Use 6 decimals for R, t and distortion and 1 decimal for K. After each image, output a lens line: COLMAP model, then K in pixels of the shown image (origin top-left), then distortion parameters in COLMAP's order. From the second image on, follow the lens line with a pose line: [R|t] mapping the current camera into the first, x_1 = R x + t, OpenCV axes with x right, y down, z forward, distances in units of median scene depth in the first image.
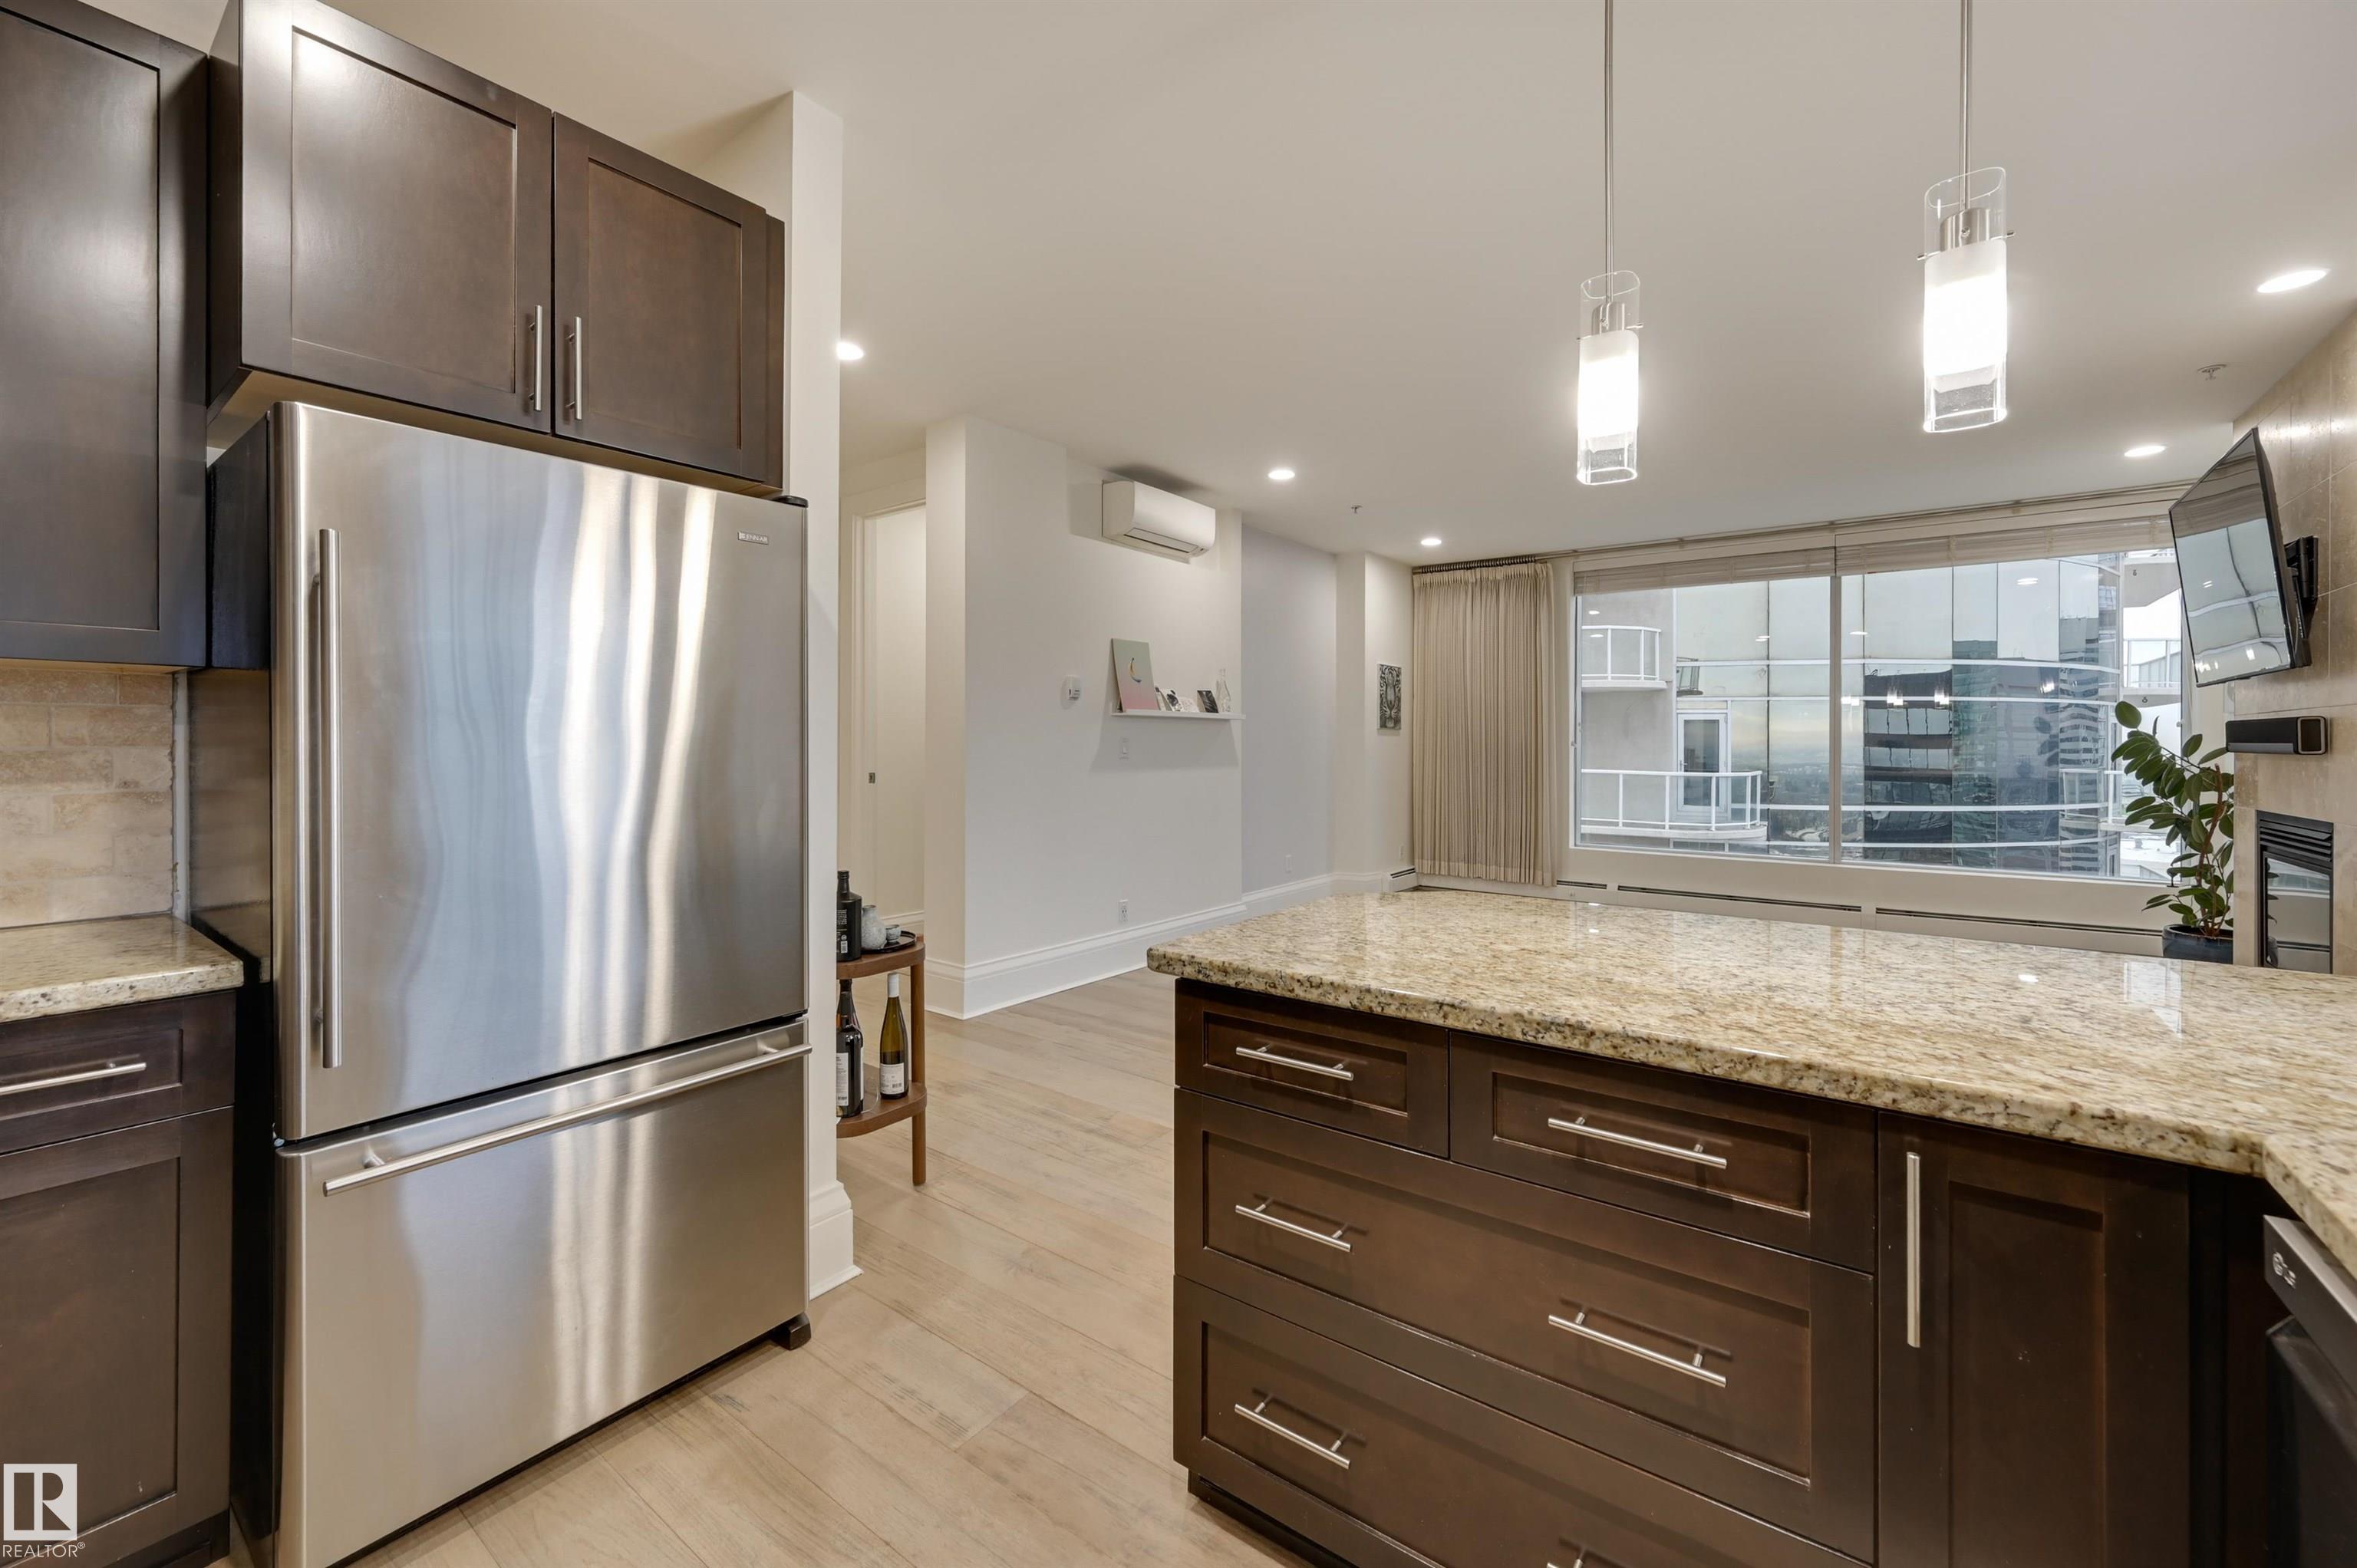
lens RADIAL K [[966.7, 0, 1181.6], [0, 966.7, 742.2], [0, 0, 1]] dist [-0.003065, 0.000931]
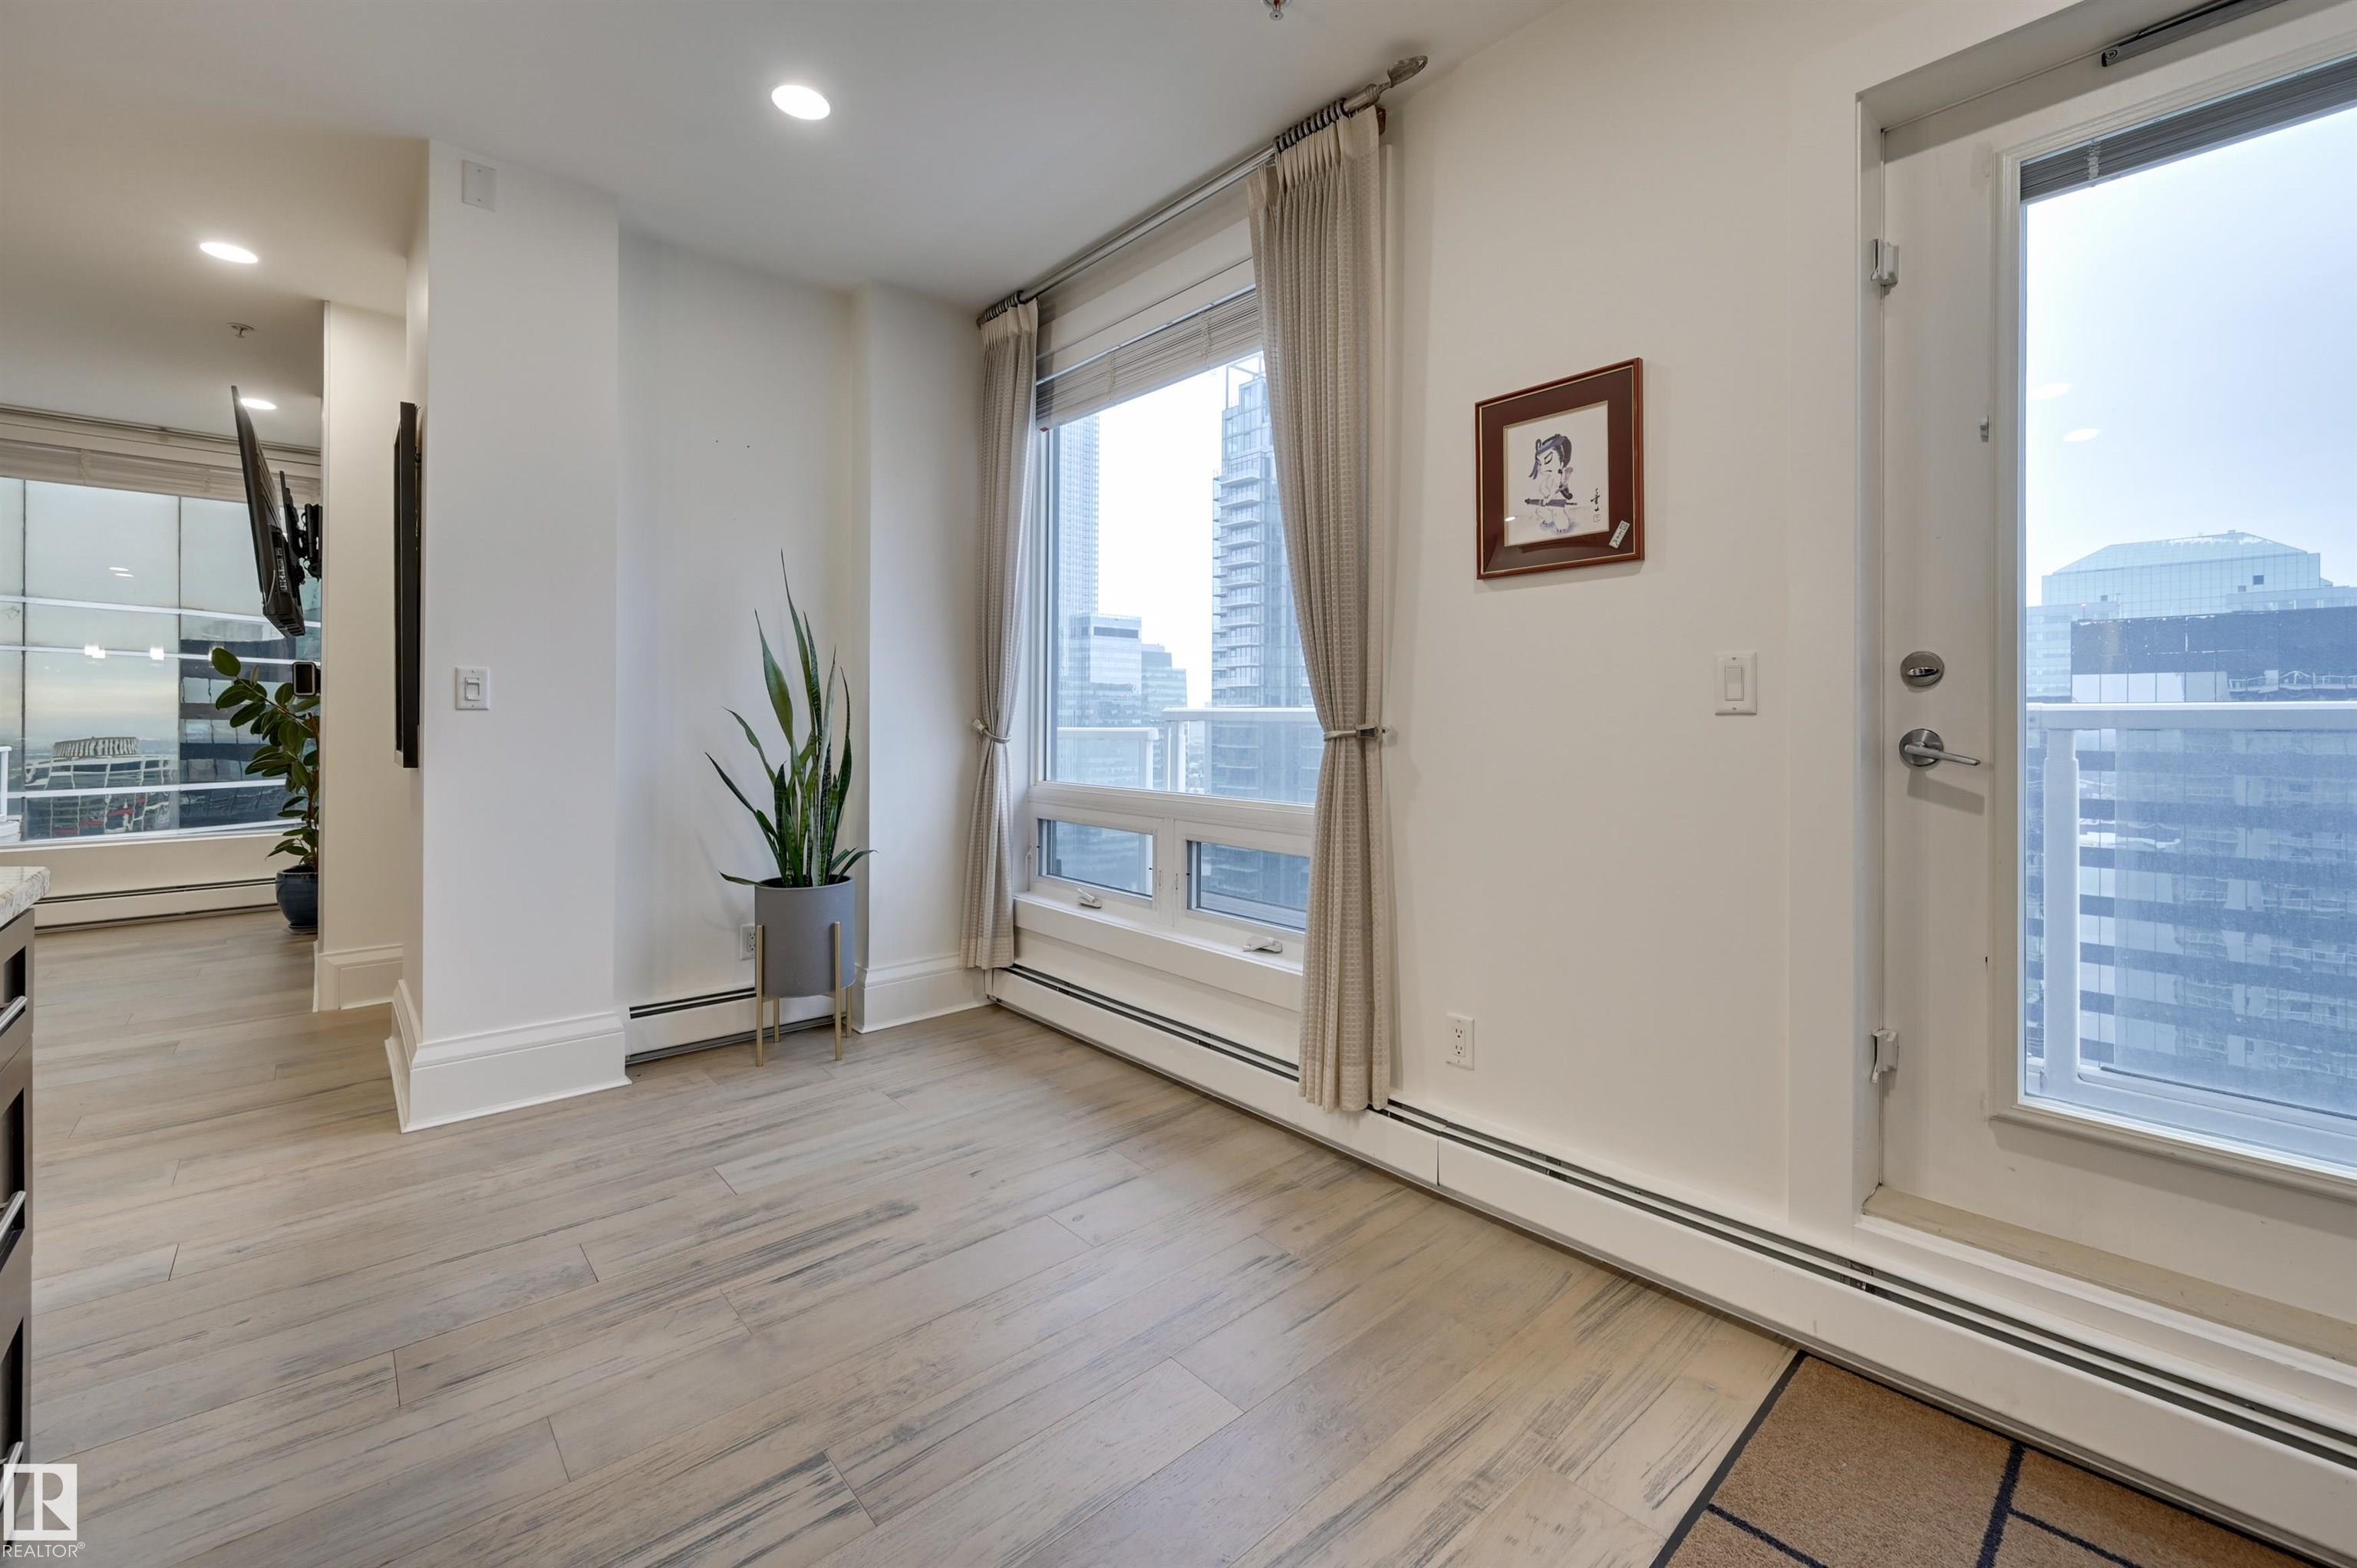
lens RADIAL K [[966.7, 0, 1211.7], [0, 966.7, 730.0], [0, 0, 1]] dist [-0.003065, 0.000931]
pose [[0.186555, -0.015205, 0.982327, 0.218758], [0.004144, 0.999884, 0.014690, 0.033295], [-0.982436, 0.001330, 0.186597, -0.223808]]
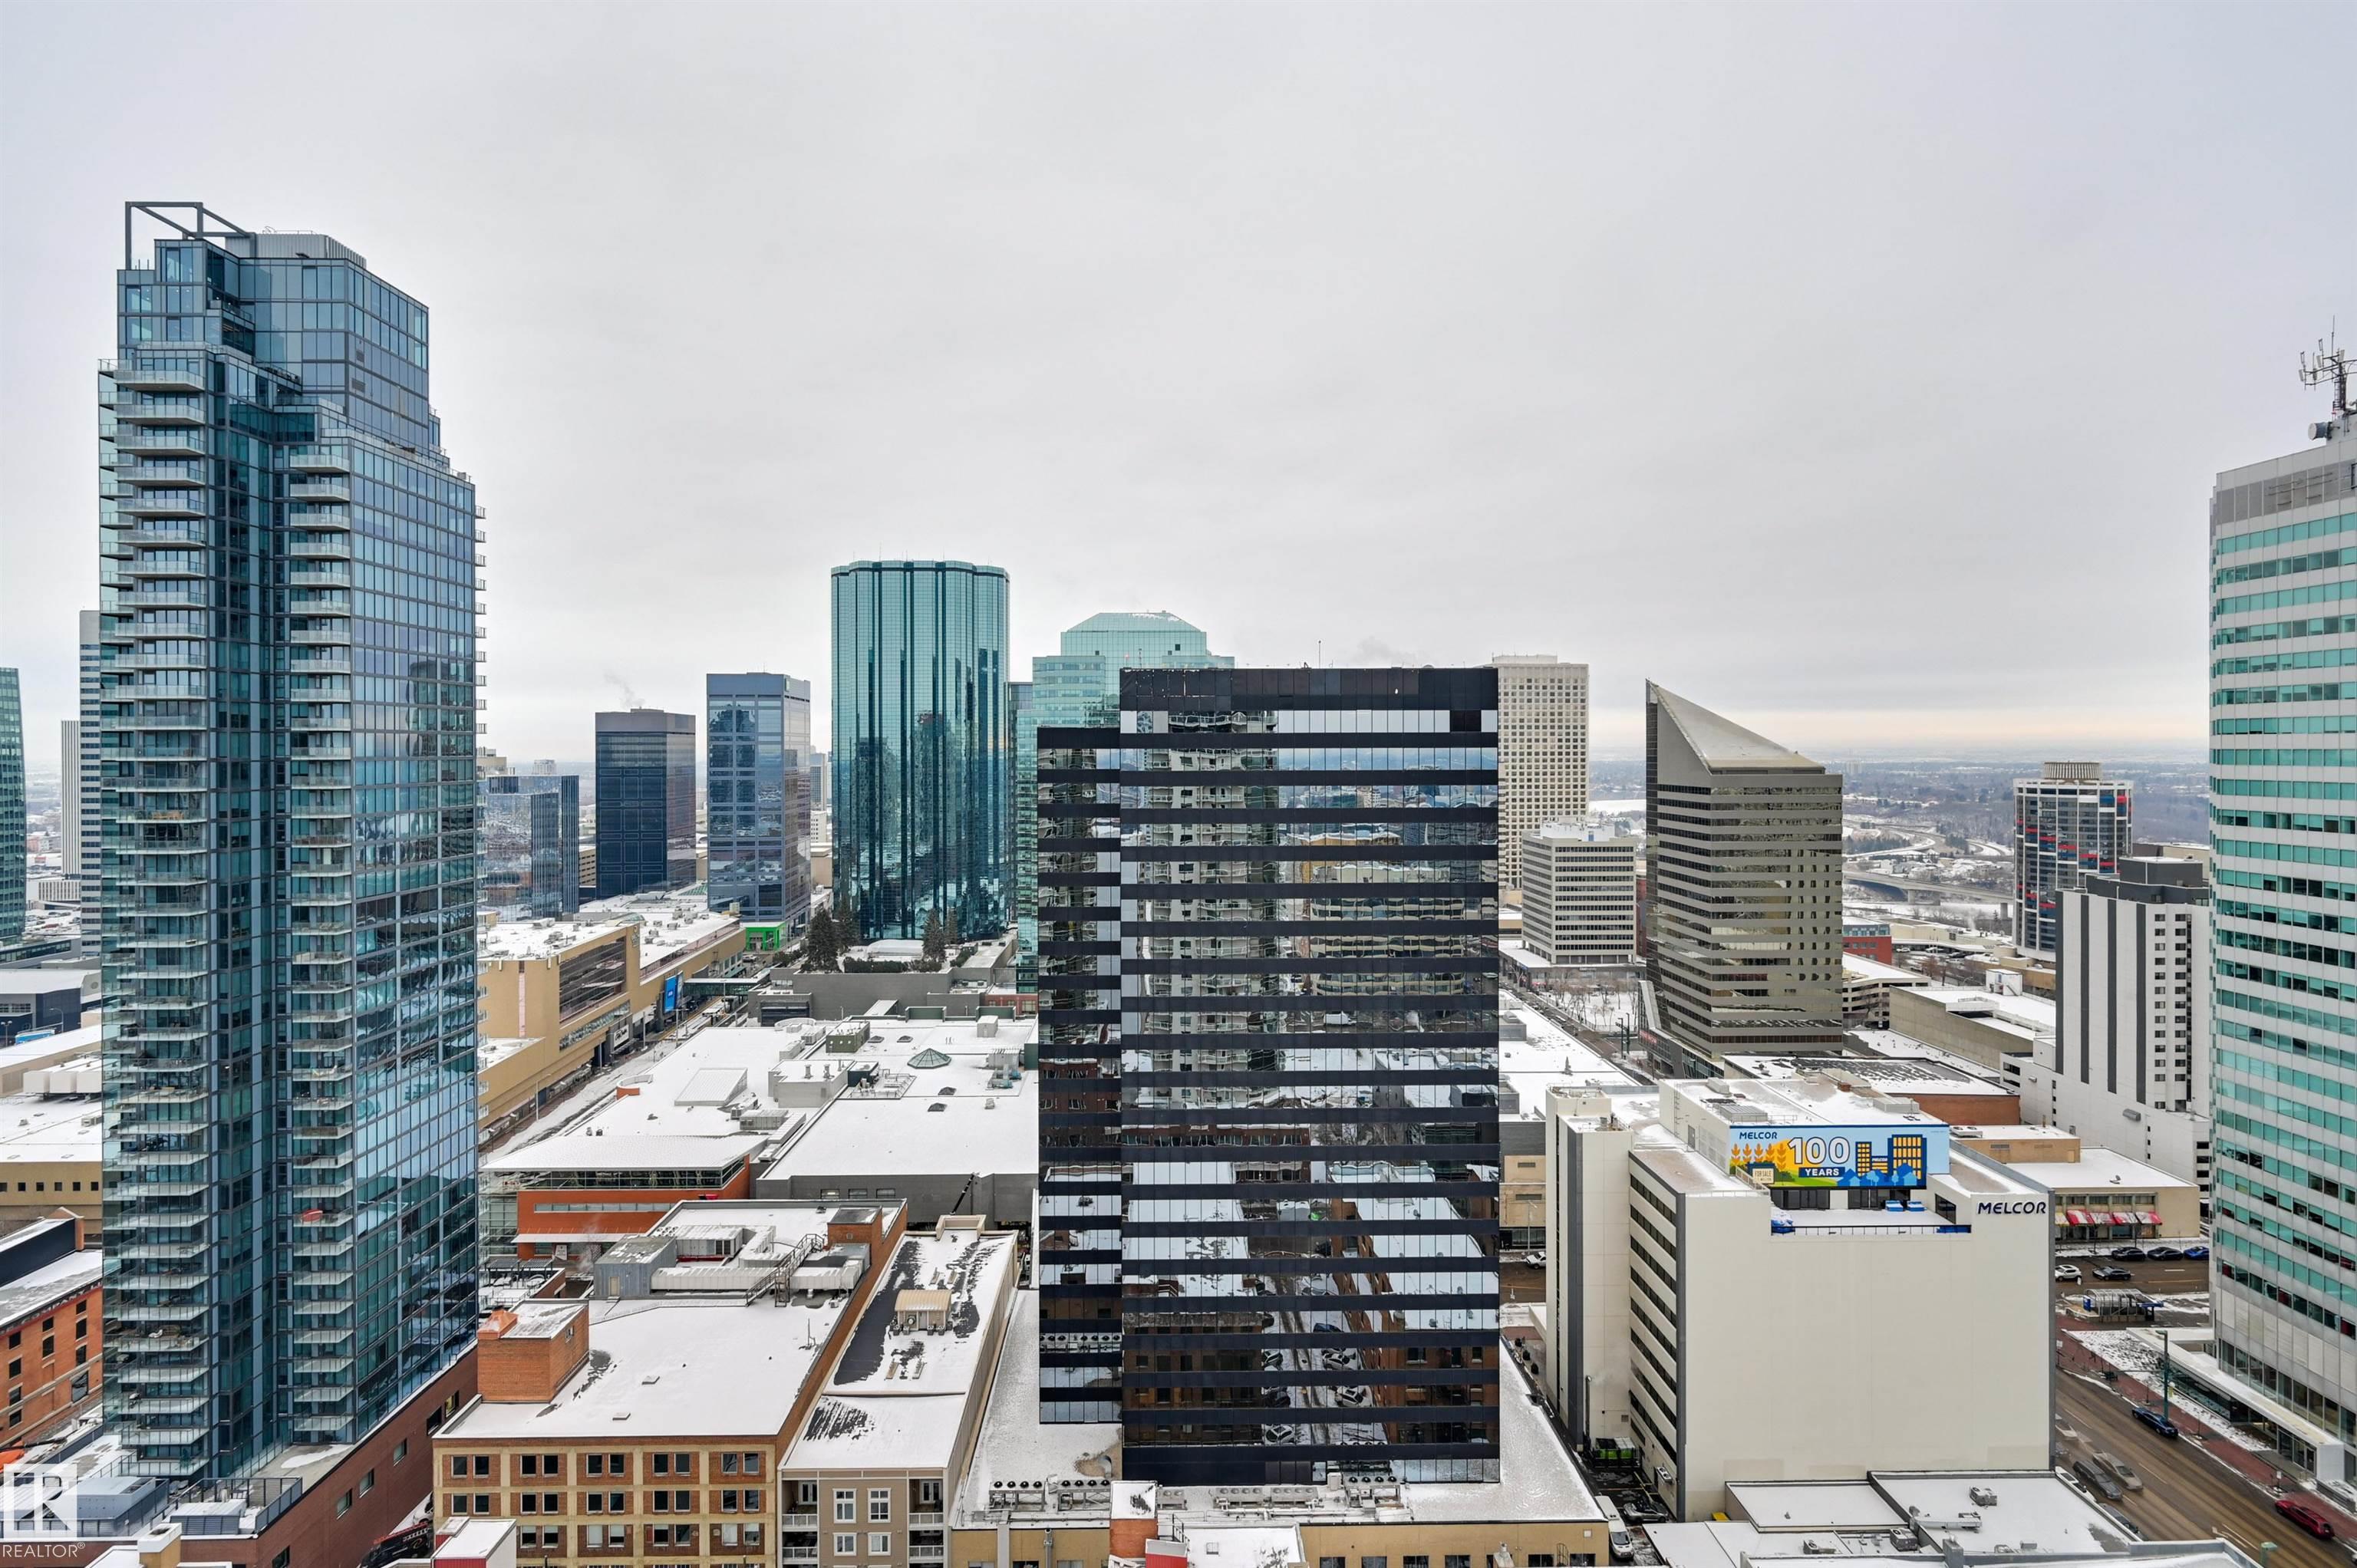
lens RADIAL K [[986.9, 0, 1173.0], [0, 986.9, 751.8], [0, 0, 1]] dist [-0.003533, 0.001772]
pose [[-0.605155, -0.008791, 0.796059, 2.381643], [0.002472, 0.999913, 0.012921, -0.020210], [-0.796104, 0.009788, -0.605081, 0.733295]]
